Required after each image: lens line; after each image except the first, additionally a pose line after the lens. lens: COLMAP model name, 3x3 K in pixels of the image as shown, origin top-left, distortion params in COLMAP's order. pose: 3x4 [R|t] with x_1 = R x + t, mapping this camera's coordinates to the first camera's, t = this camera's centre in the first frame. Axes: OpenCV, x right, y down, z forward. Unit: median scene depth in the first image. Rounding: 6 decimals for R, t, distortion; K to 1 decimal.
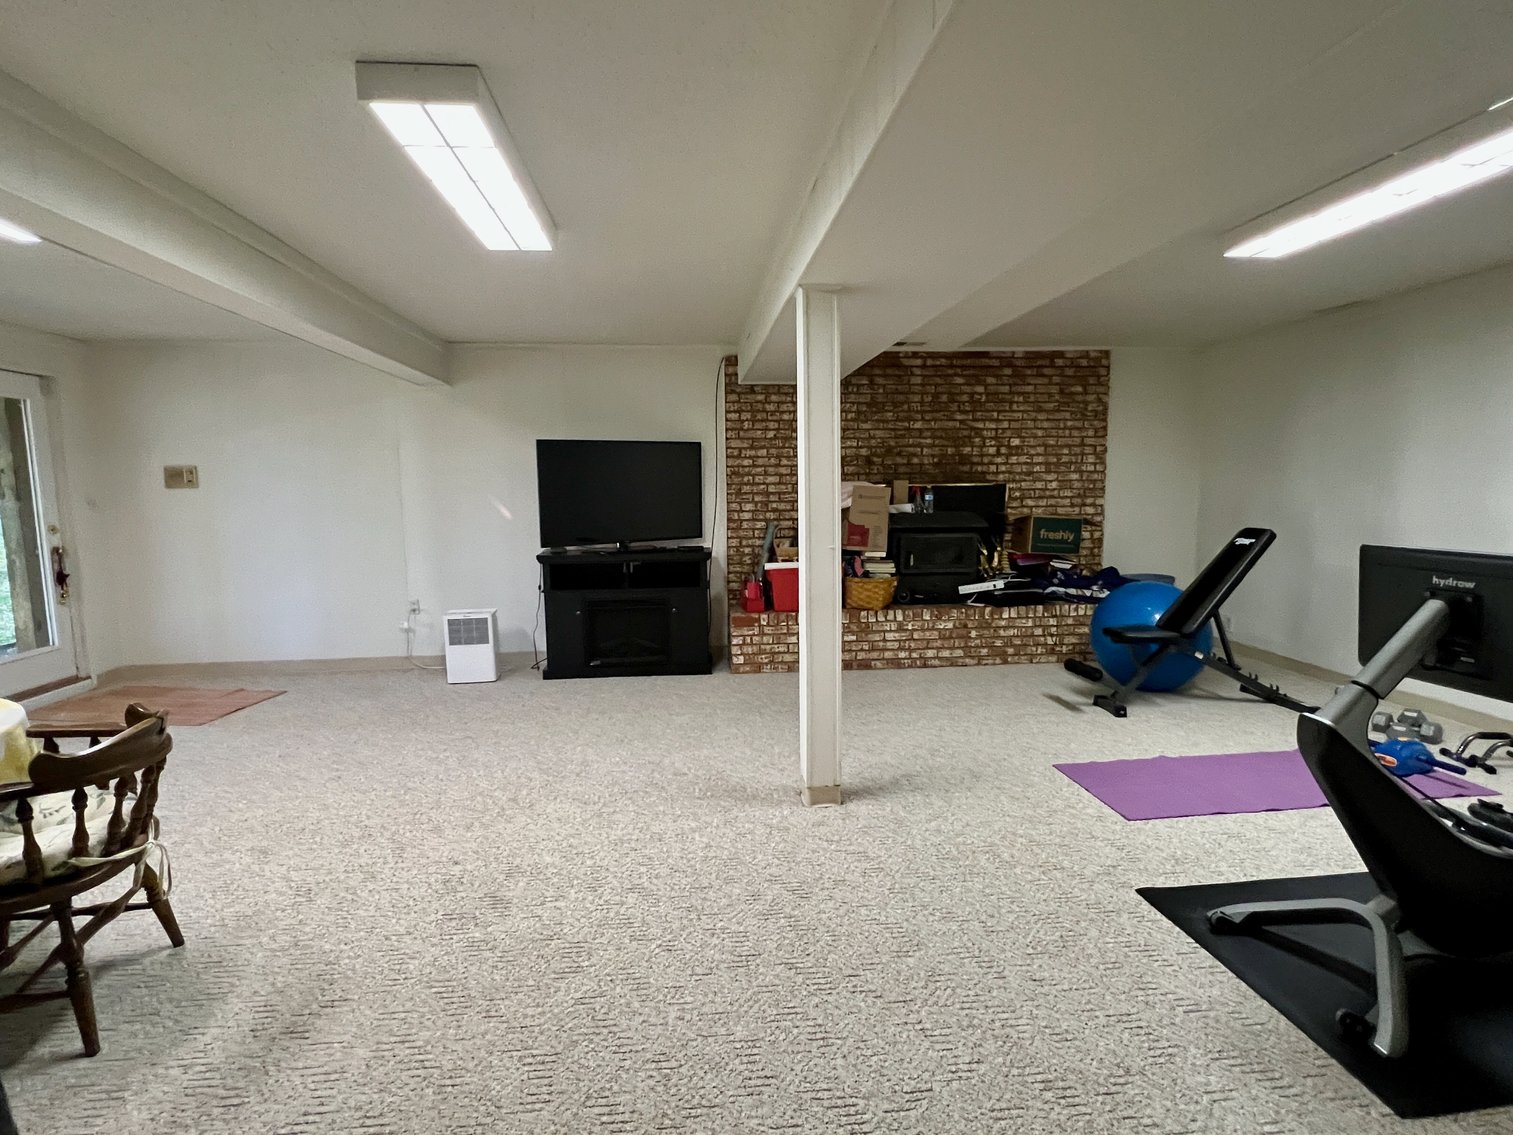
lens RADIAL K [[756.9, 0, 756.4], [0, 756.9, 572.7], [0, 0, 1]] dist [-0.003865, 0.001671]
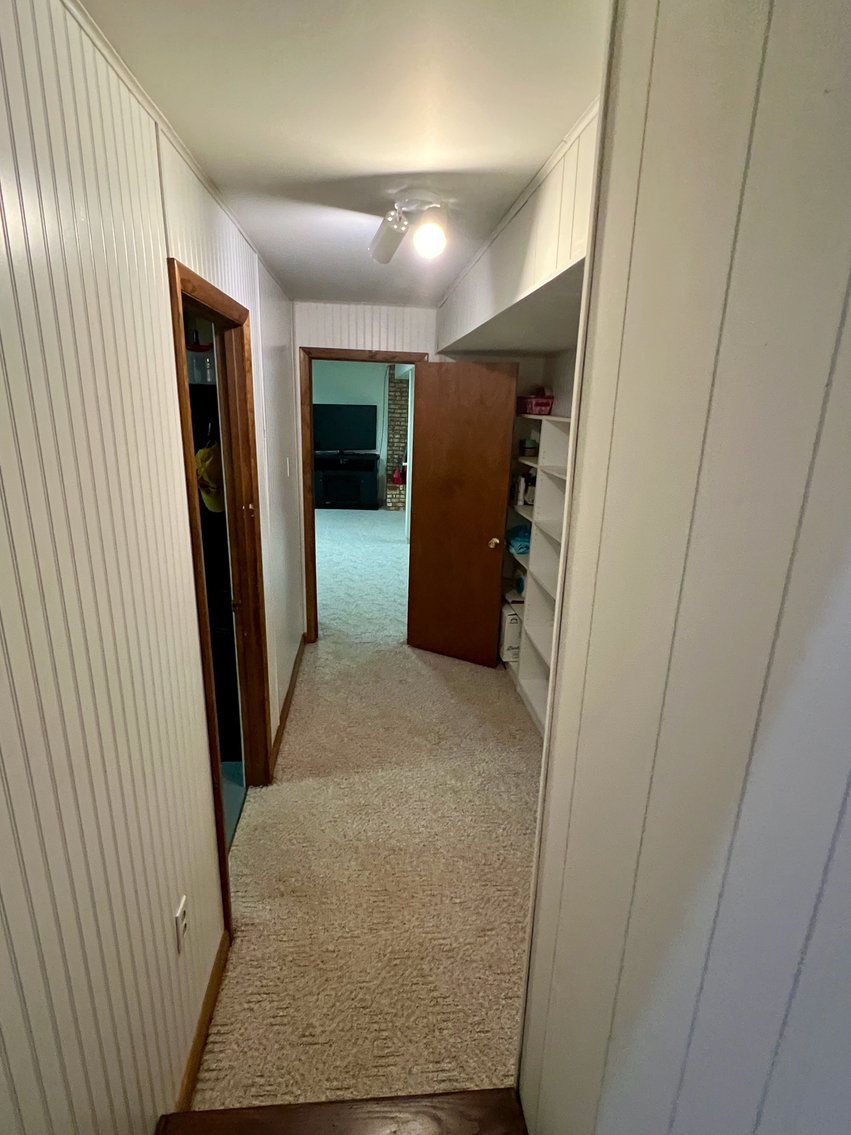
lens RADIAL K [[567.8, 0, 423.8], [0, 567.8, 565.9], [0, 0, 1]] dist [-0.003865, 0.001671]
pose [[0.998753, 0.046831, 0.017292, 0.080833], [-0.049028, 0.985394, 0.163080, 0.016575], [-0.009402, -0.163725, 0.986461, -1.003234]]
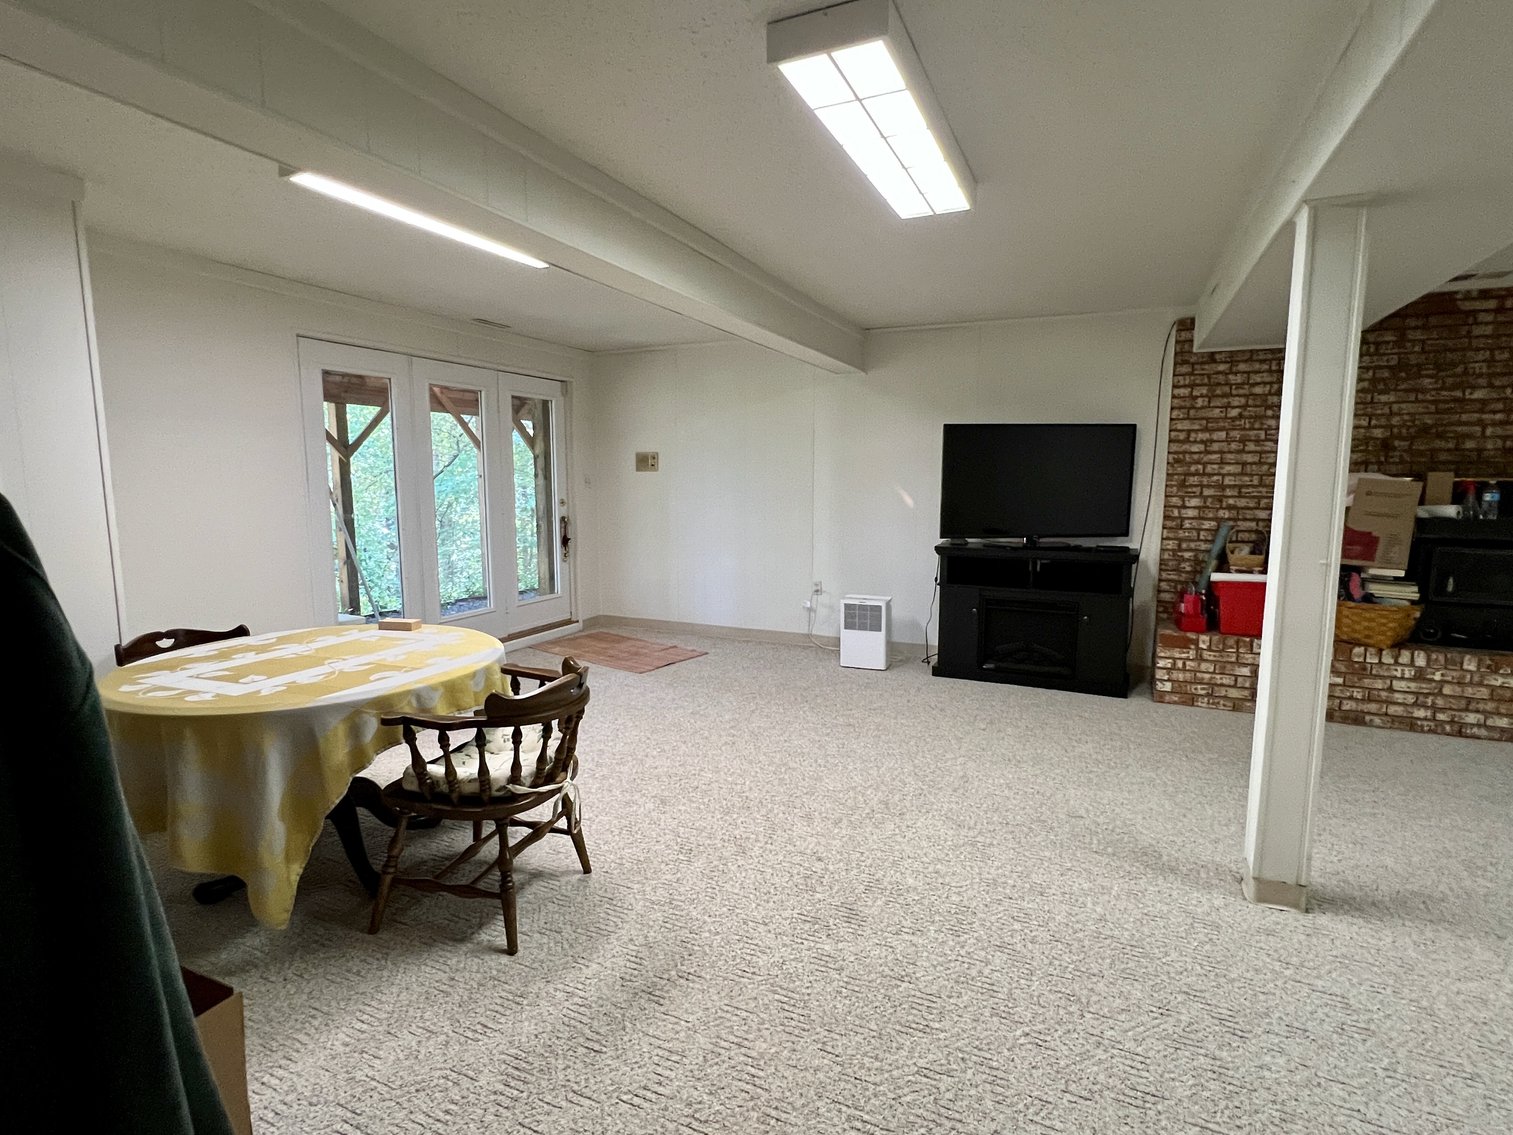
lens RADIAL K [[756.9, 0, 759.6], [0, 756.9, 569.8], [0, 0, 1]] dist [-0.003865, 0.001671]
pose [[0.863622, 0.076780, -0.498259, -0.004951], [-0.070882, 0.997010, 0.030777, -0.008372], [0.499132, 0.008738, 0.866482, 0.081522]]
